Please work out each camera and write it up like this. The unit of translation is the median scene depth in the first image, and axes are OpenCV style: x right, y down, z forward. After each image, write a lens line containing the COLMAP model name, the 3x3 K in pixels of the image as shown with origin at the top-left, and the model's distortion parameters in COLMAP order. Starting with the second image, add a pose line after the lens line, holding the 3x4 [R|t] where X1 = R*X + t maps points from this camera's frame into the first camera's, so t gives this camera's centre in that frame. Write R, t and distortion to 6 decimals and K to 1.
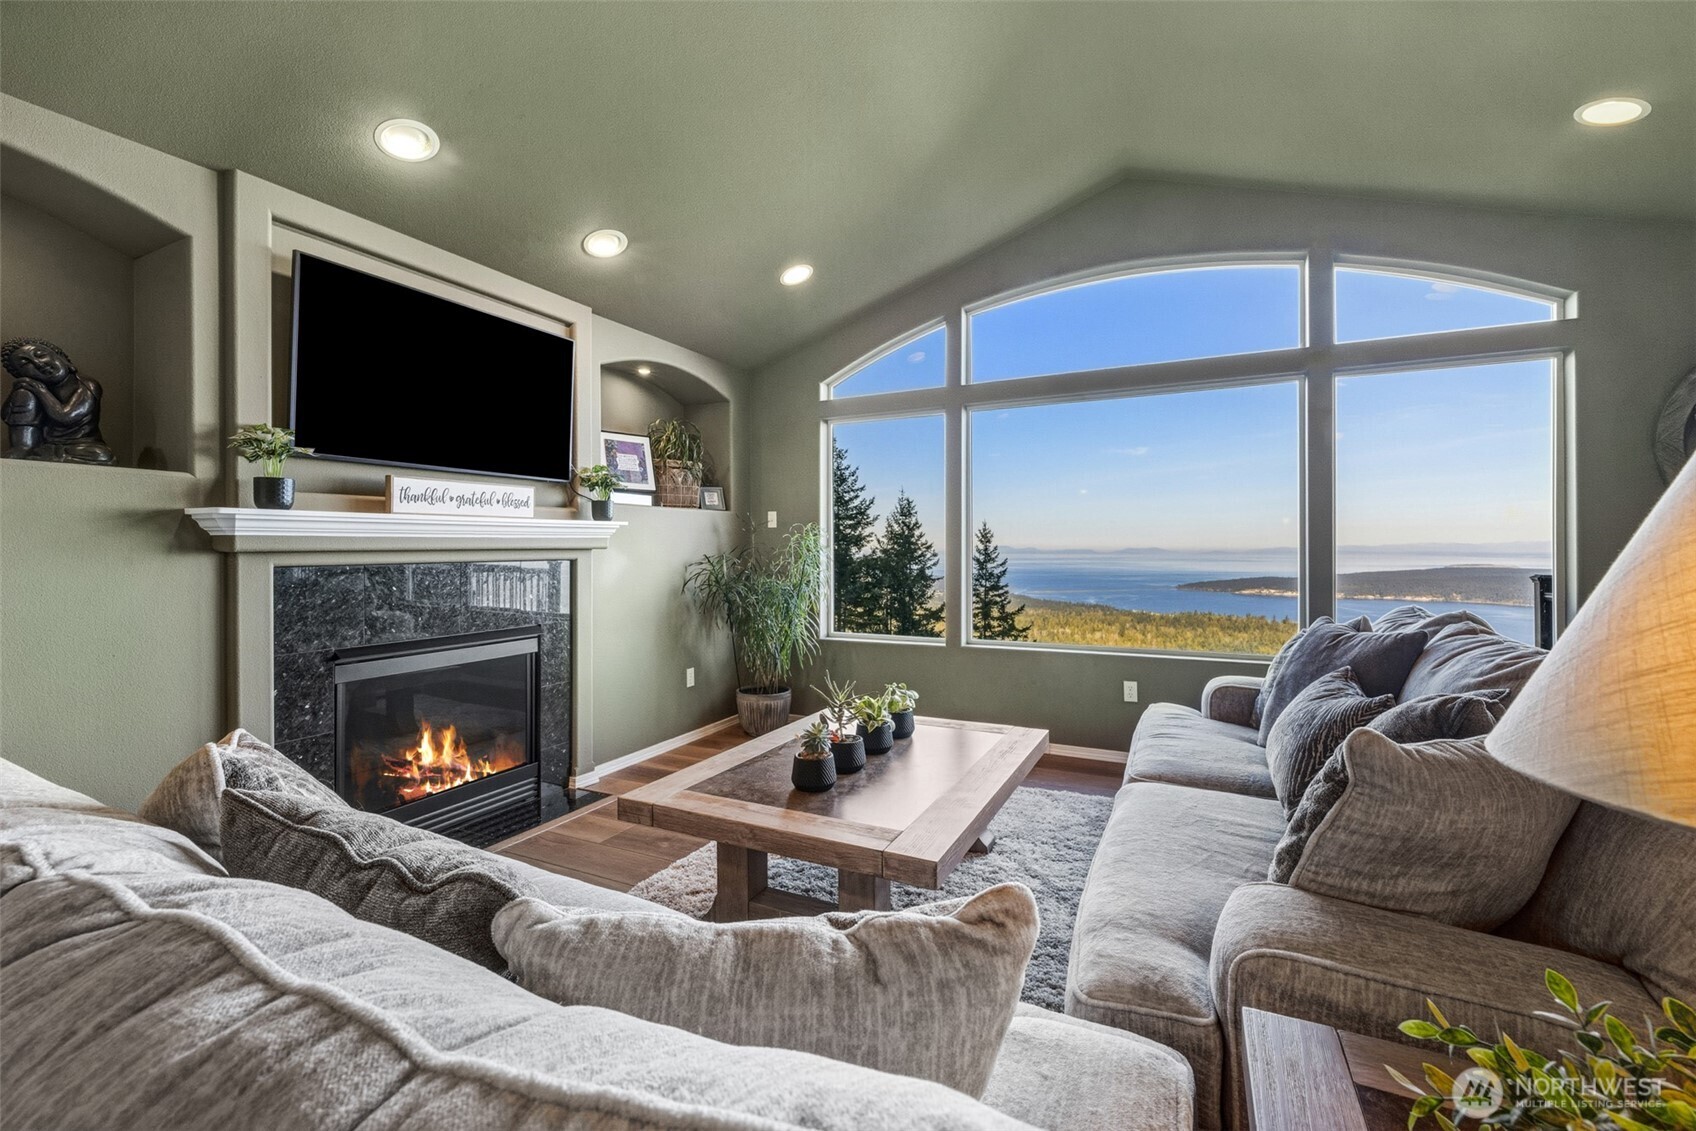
lens RADIAL K [[728.3, 0, 836.4], [0, 728.3, 555.0], [0, 0, 1]] dist [0.010972, -0.000838]
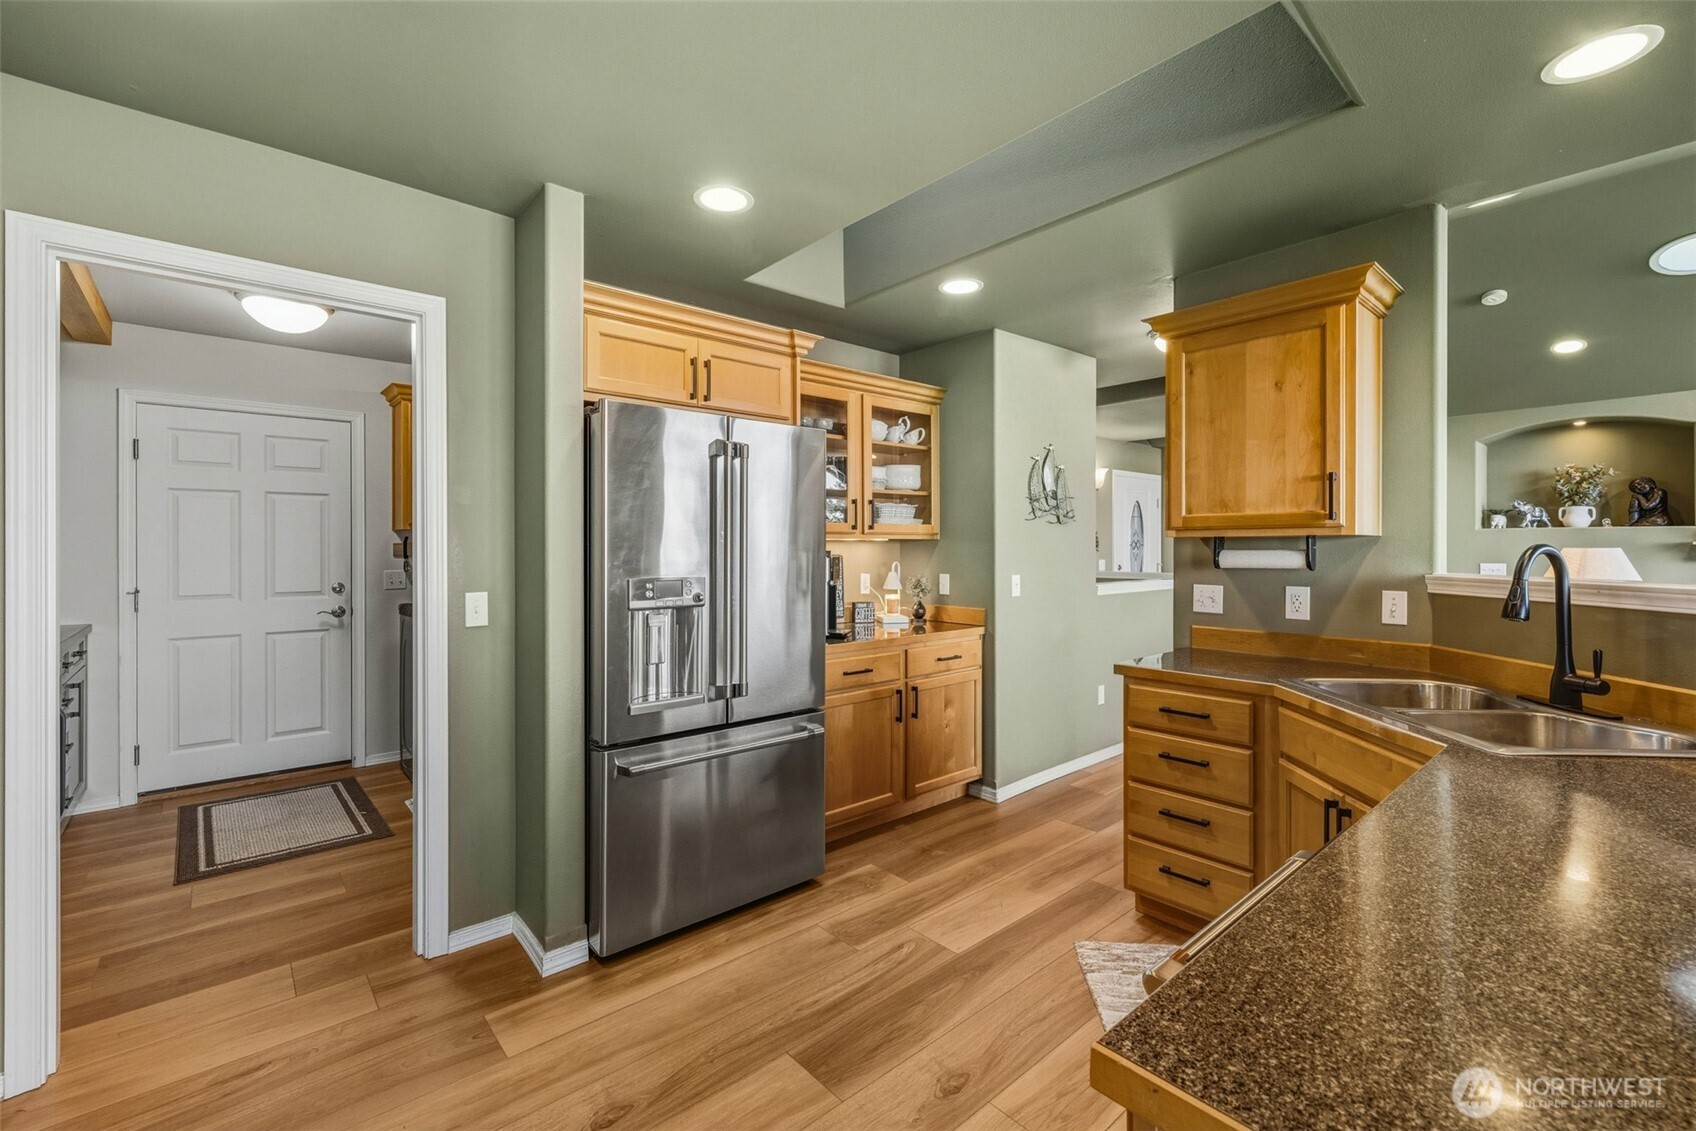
lens RADIAL K [[728.3, 0, 847.2], [0, 728.3, 550.0], [0, 0, 1]] dist [0.010972, -0.000838]
pose [[-0.400274, 0.006176, -0.916375, 1.587960], [-0.007304, 0.999924, 0.009930, -0.029545], [0.916366, 0.010668, -0.400199, -0.339366]]
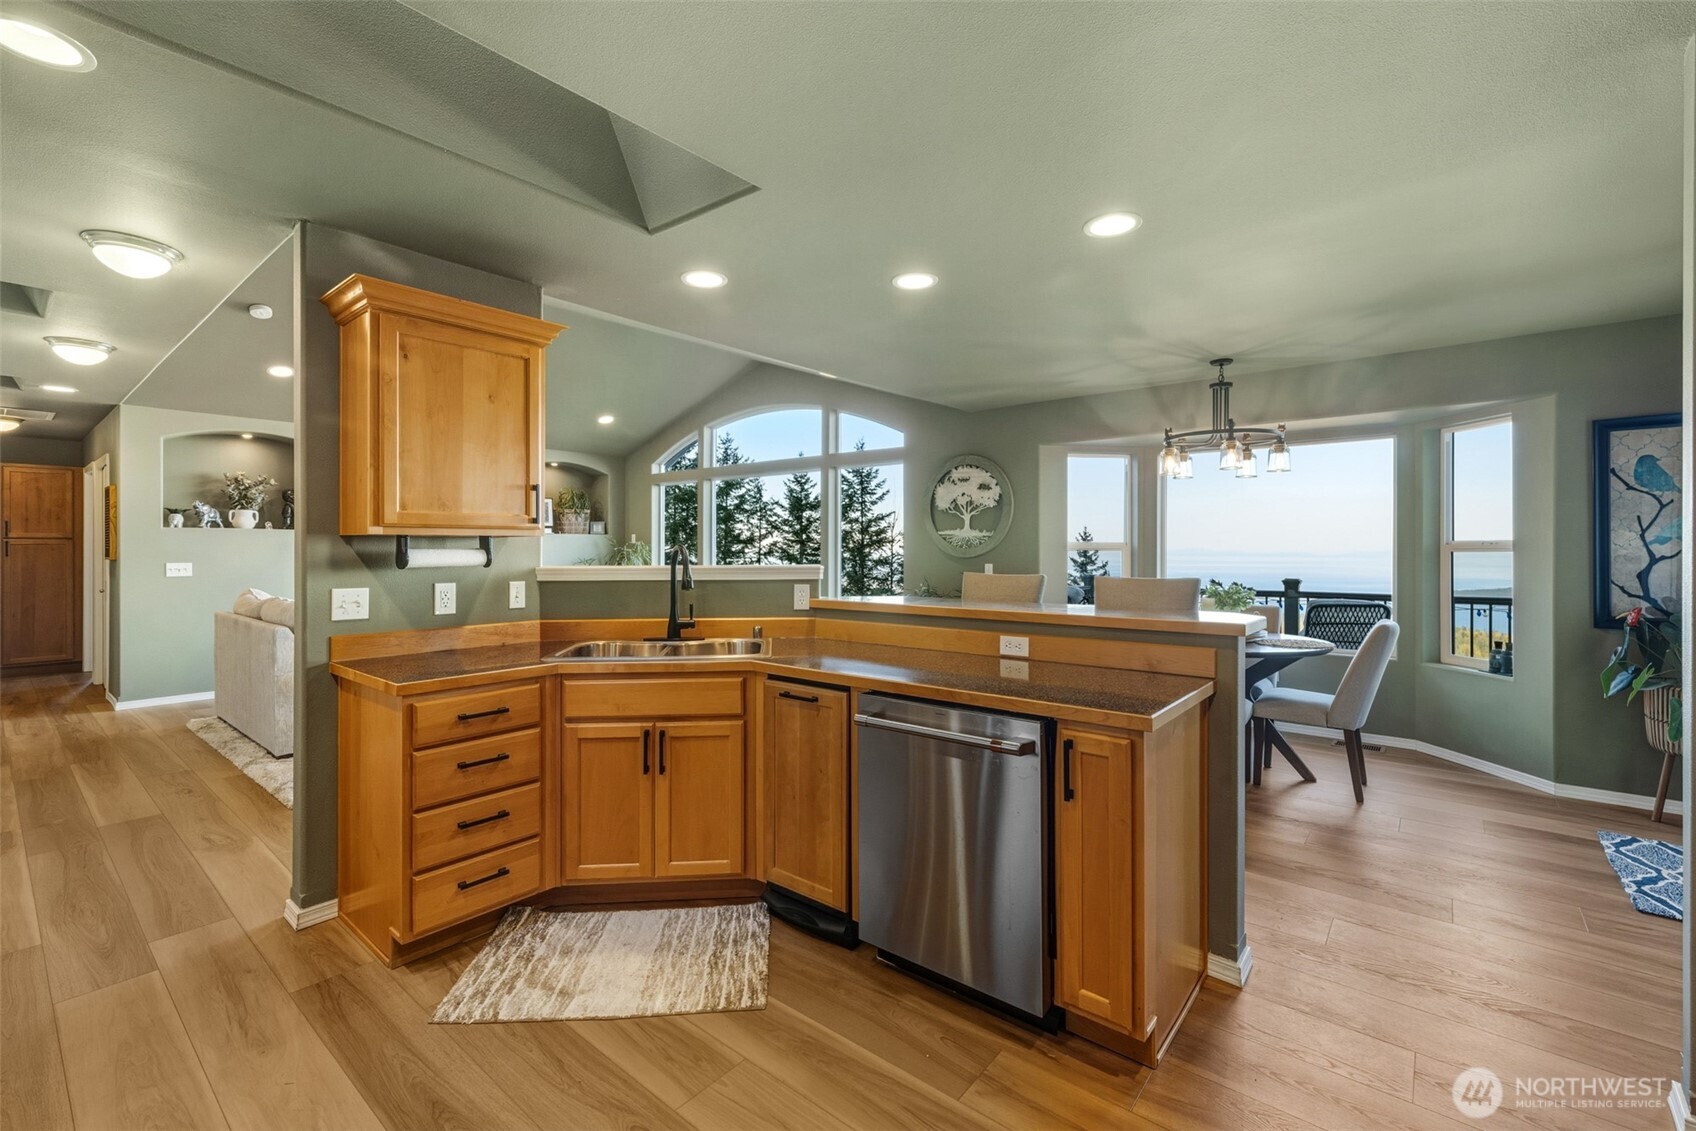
lens RADIAL K [[728.3, 0, 831.4], [0, 728.3, 549.3], [0, 0, 1]] dist [0.010972, -0.000838]
pose [[0.969299, 0.005090, -0.245833, 1.279490], [-0.007024, 0.999951, -0.006991, -0.021480], [0.245785, 0.008503, 0.969287, -0.969321]]
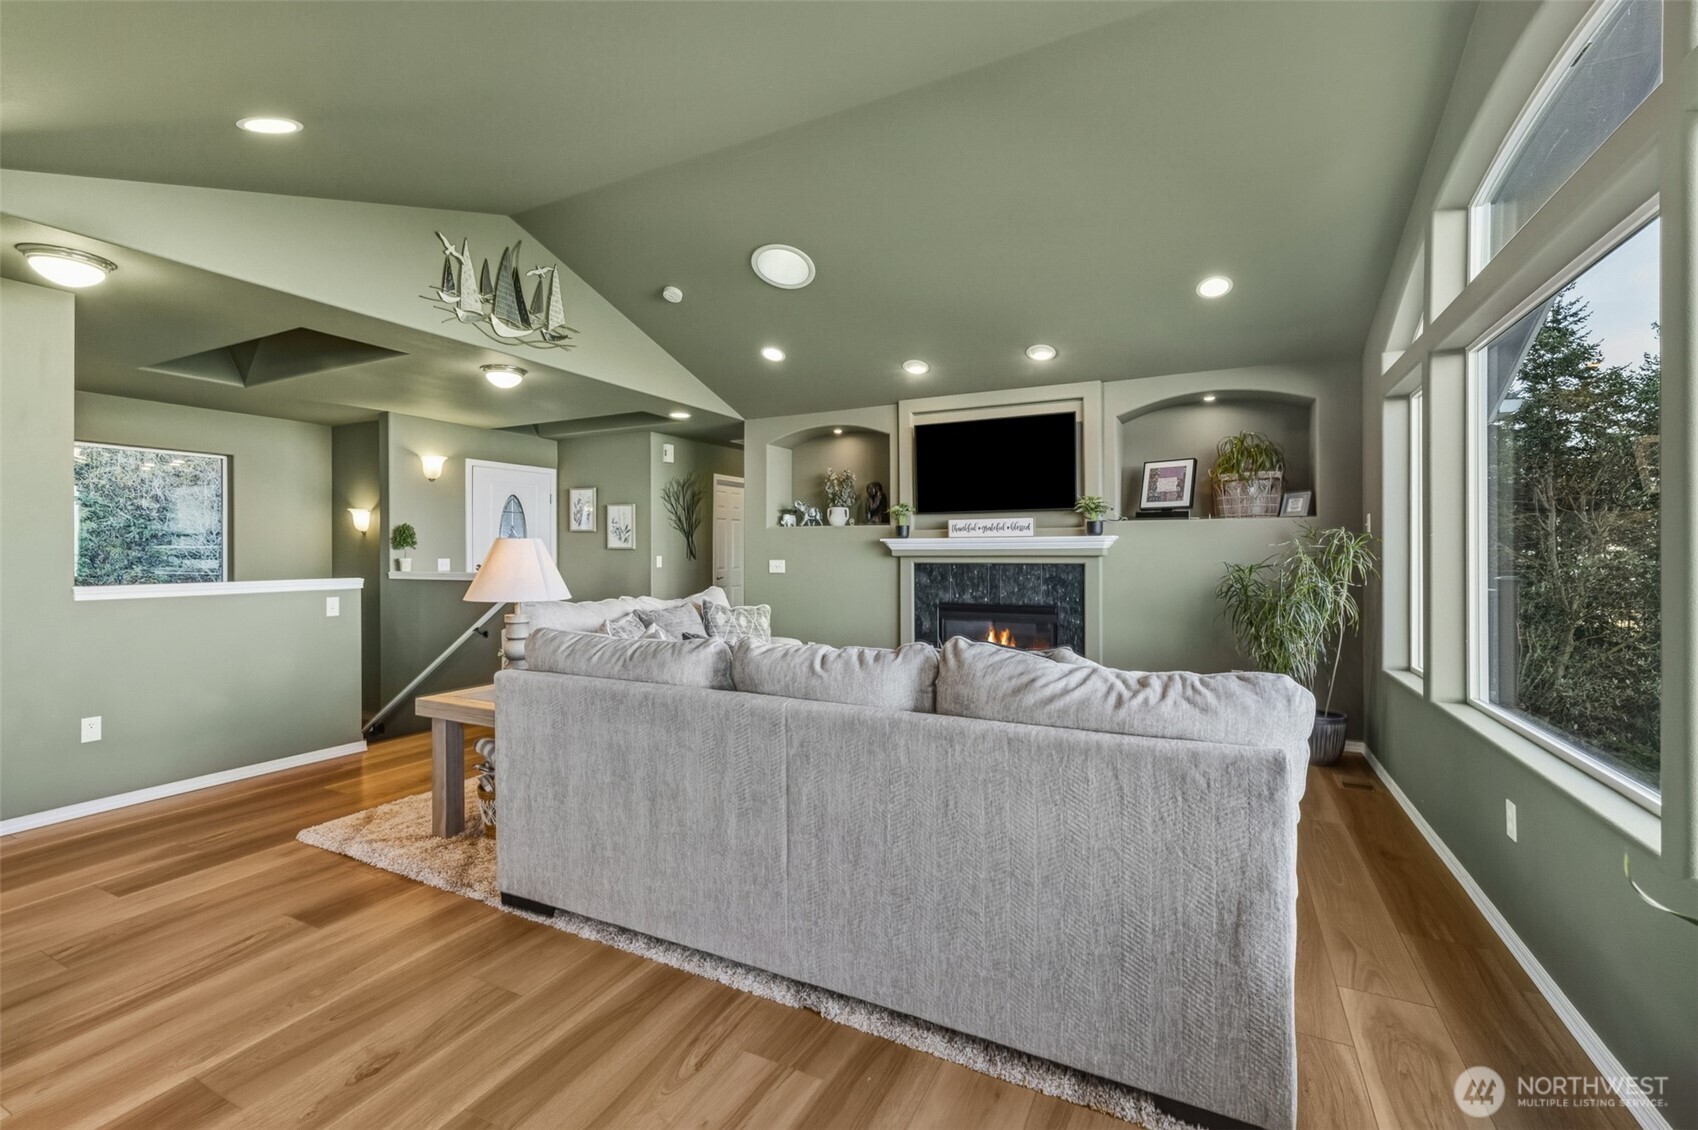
lens RADIAL K [[729.2, 0, 854.1], [0, 729.2, 558.4], [0, 0, 1]] dist [0.010972, -0.000838]
pose [[-0.011414, 0.014164, -0.999835, 1.185763], [-0.009664, 0.999851, 0.014274, -0.021957], [0.999888, 0.009825, -0.011275, 0.634684]]
